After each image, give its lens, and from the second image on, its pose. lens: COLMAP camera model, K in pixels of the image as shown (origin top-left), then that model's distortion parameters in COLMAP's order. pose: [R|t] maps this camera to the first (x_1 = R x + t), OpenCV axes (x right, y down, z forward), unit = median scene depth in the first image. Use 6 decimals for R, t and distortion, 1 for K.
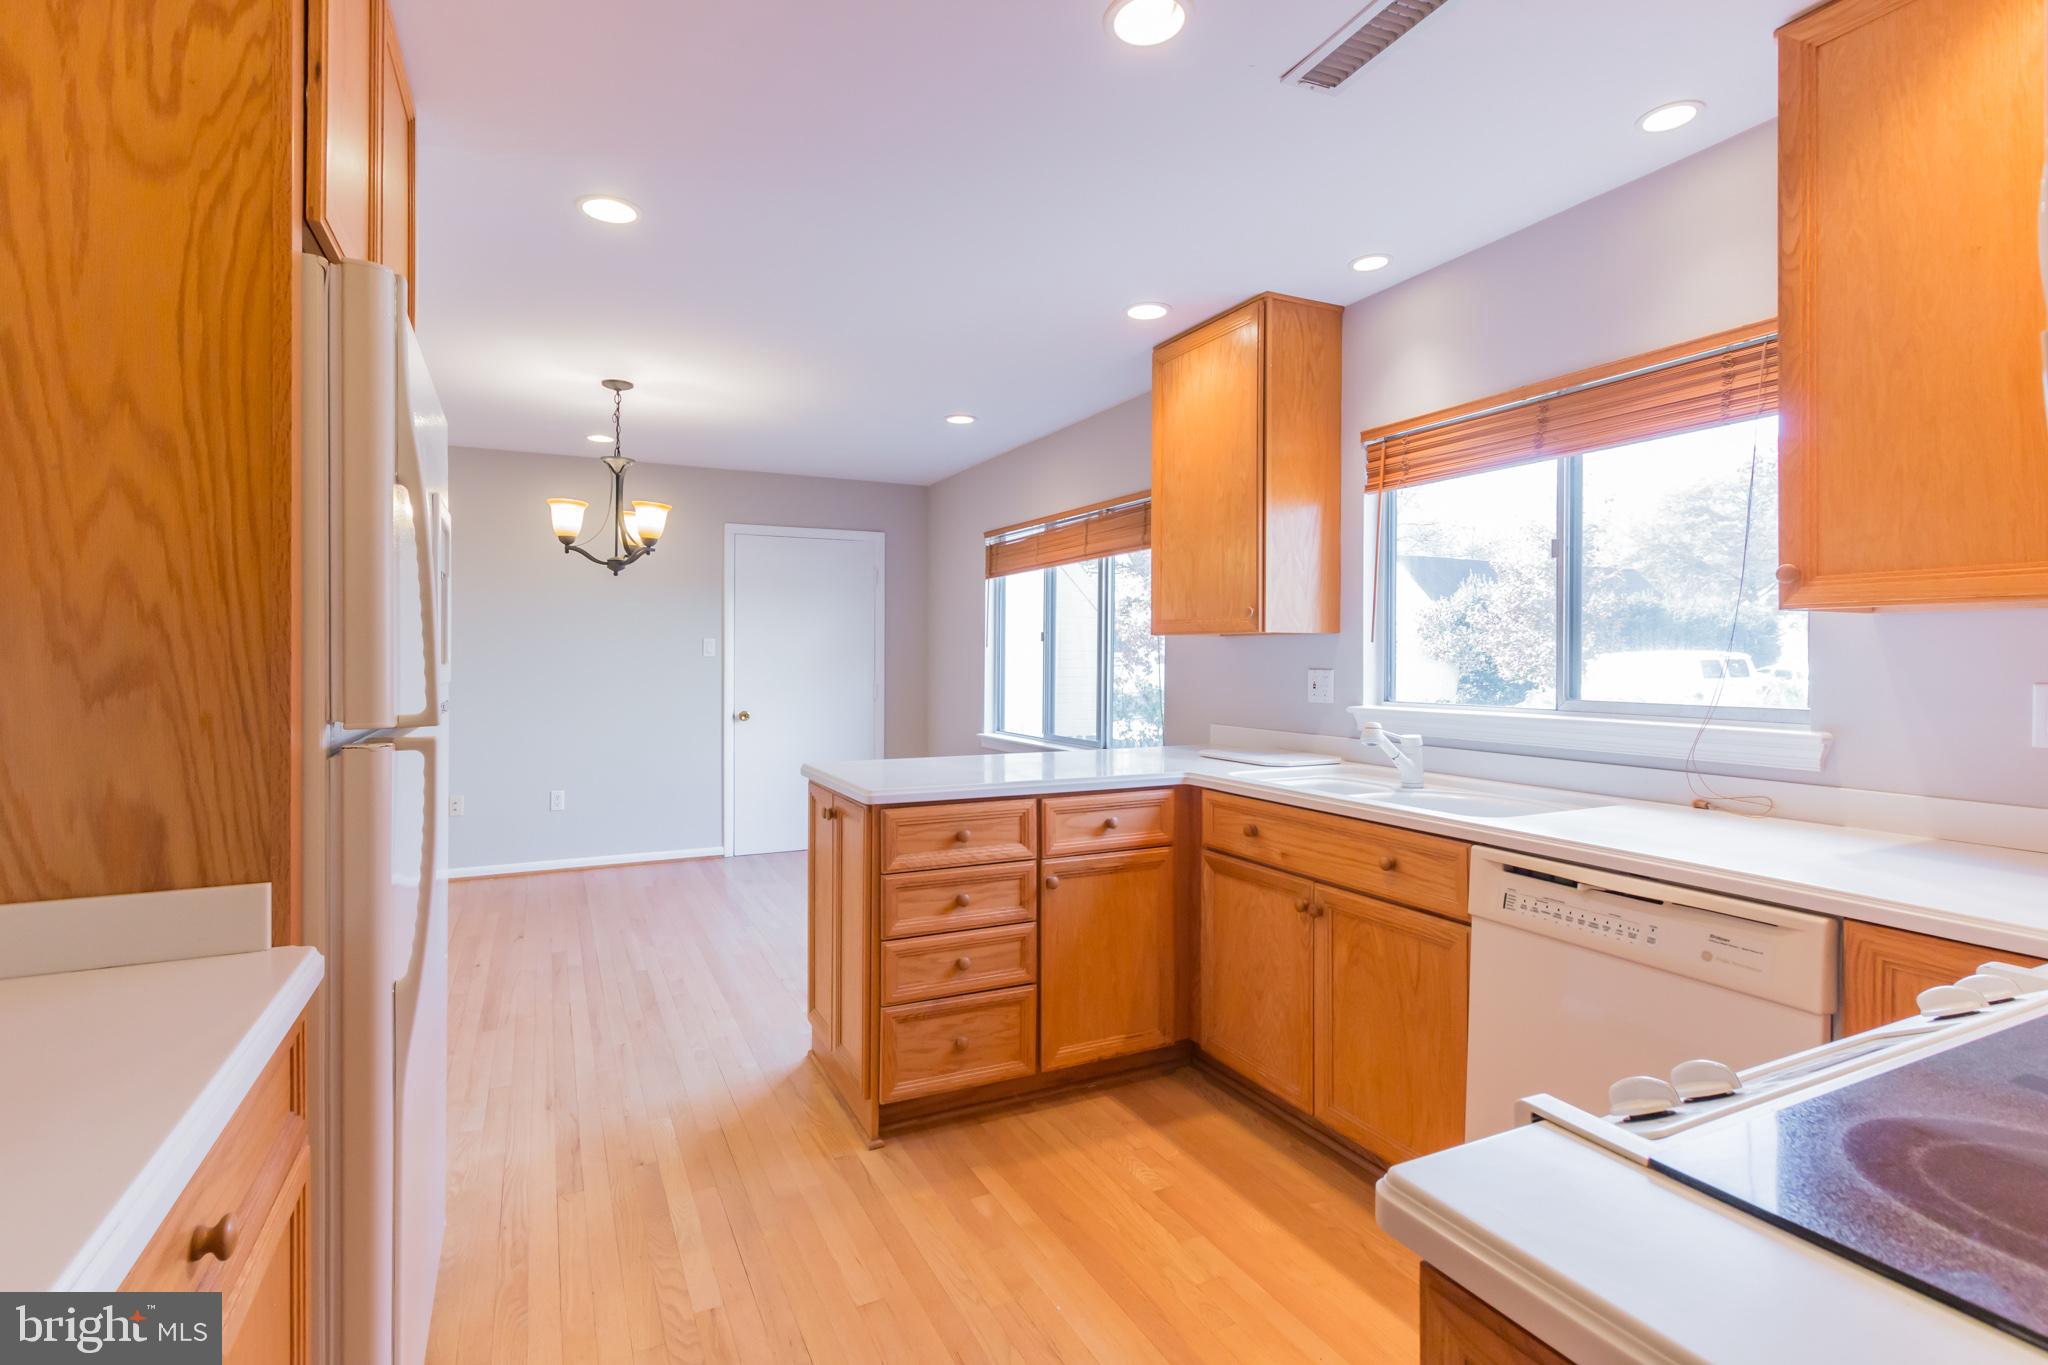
lens RADIAL K [[952.0, 0, 1020.5], [0, 952.0, 667.6], [0, 0, 1]] dist [-0.014840, -0.000553]
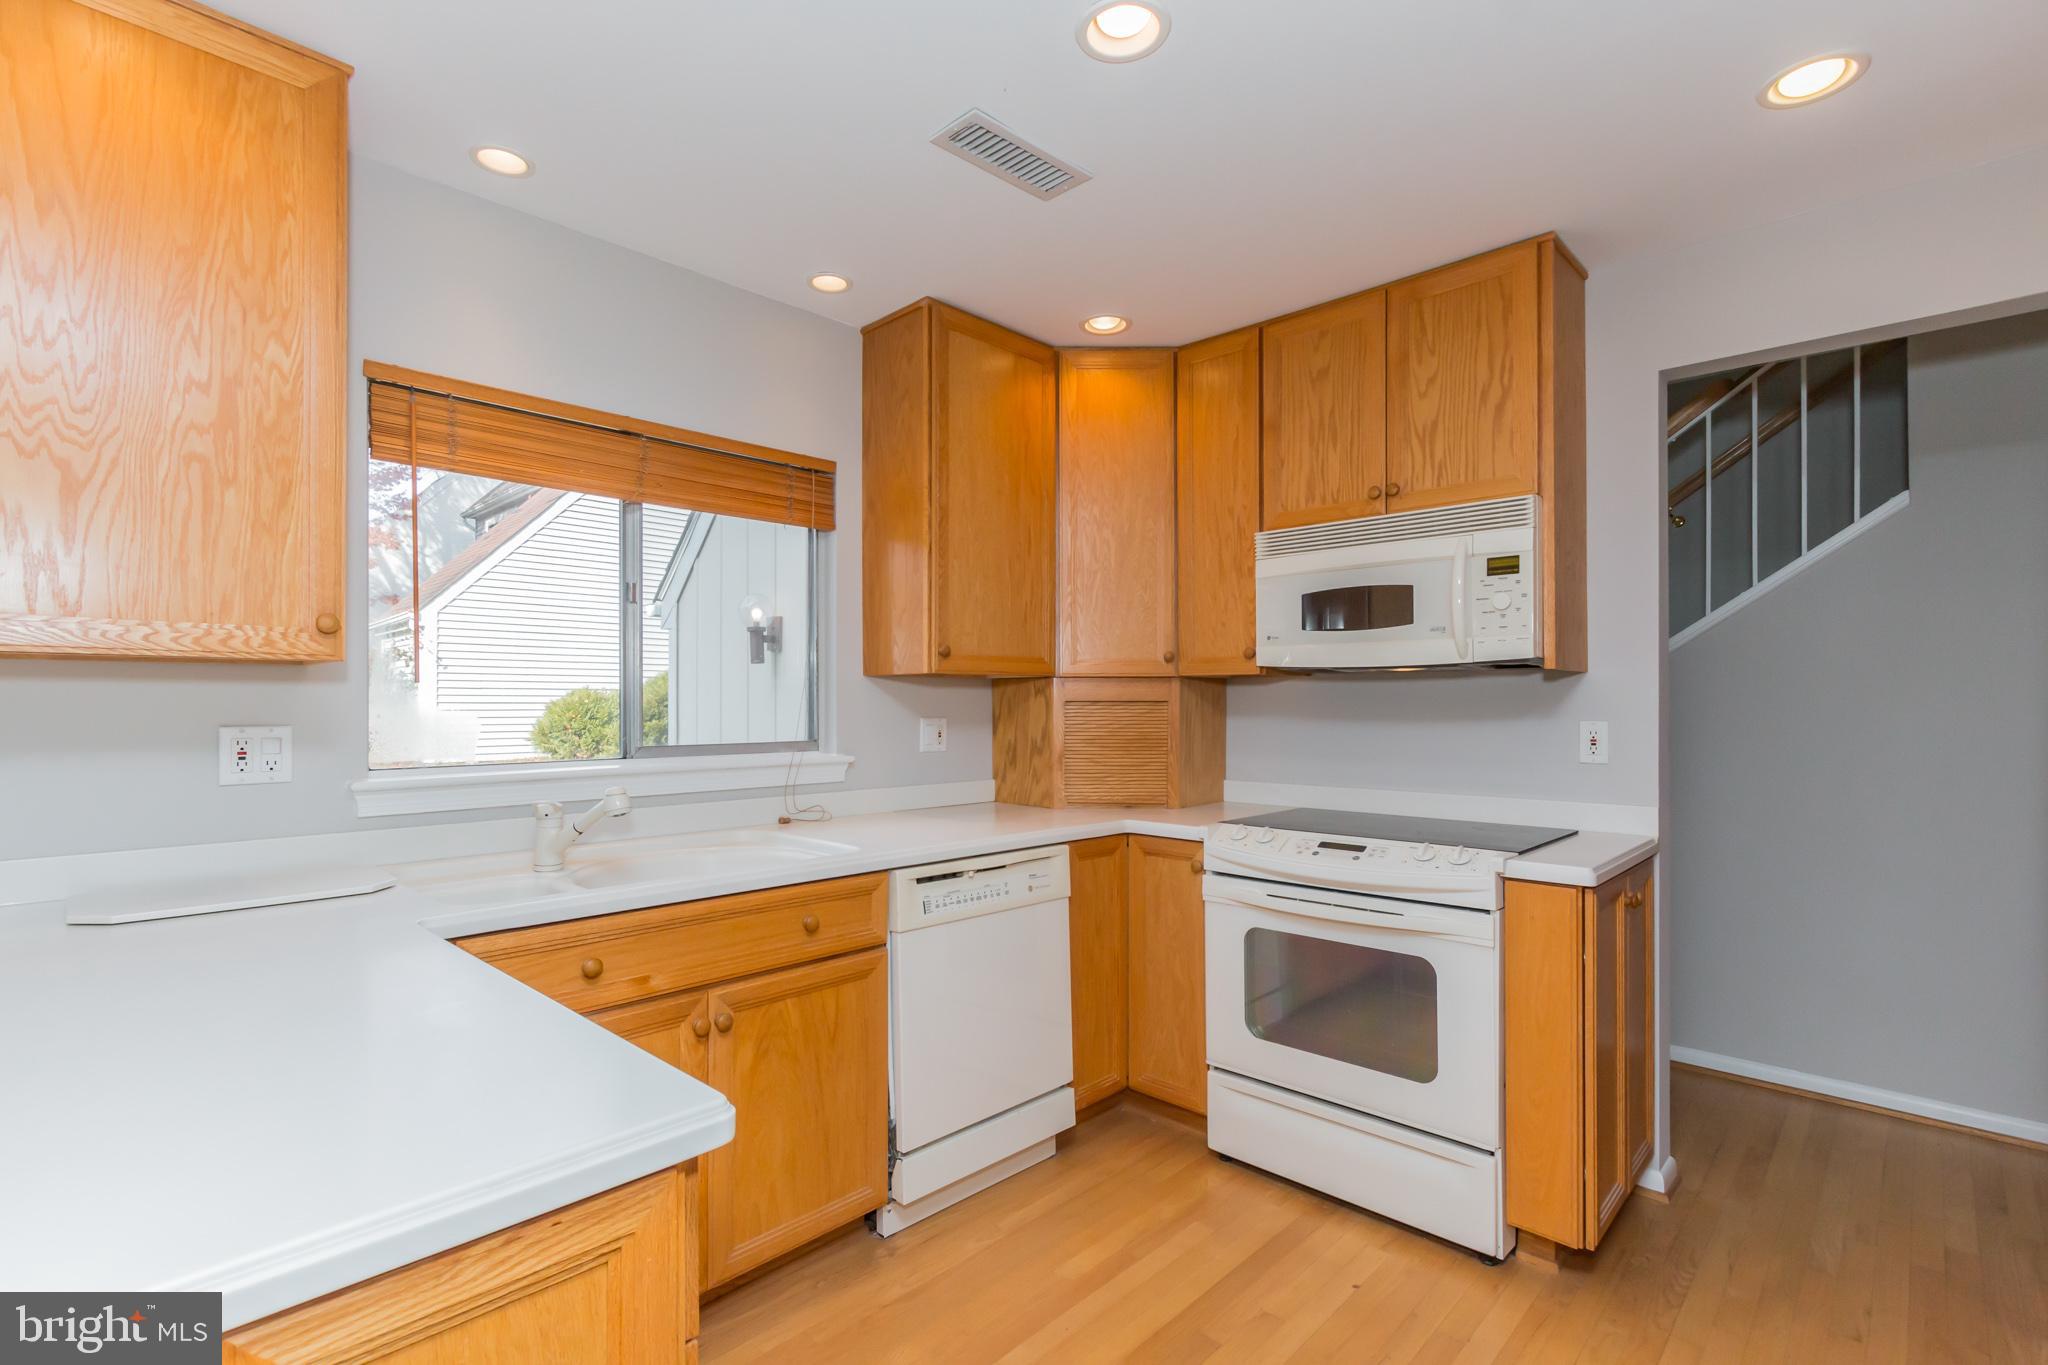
lens RADIAL K [[952.0, 0, 1024.4], [0, 952.0, 700.2], [0, 0, 1]] dist [-0.014840, -0.000553]
pose [[-0.351859, 0.009542, 0.936004, -0.624363], [0.012345, 0.999908, -0.005552, -0.006088], [-0.935972, 0.009602, -0.351944, 1.240713]]
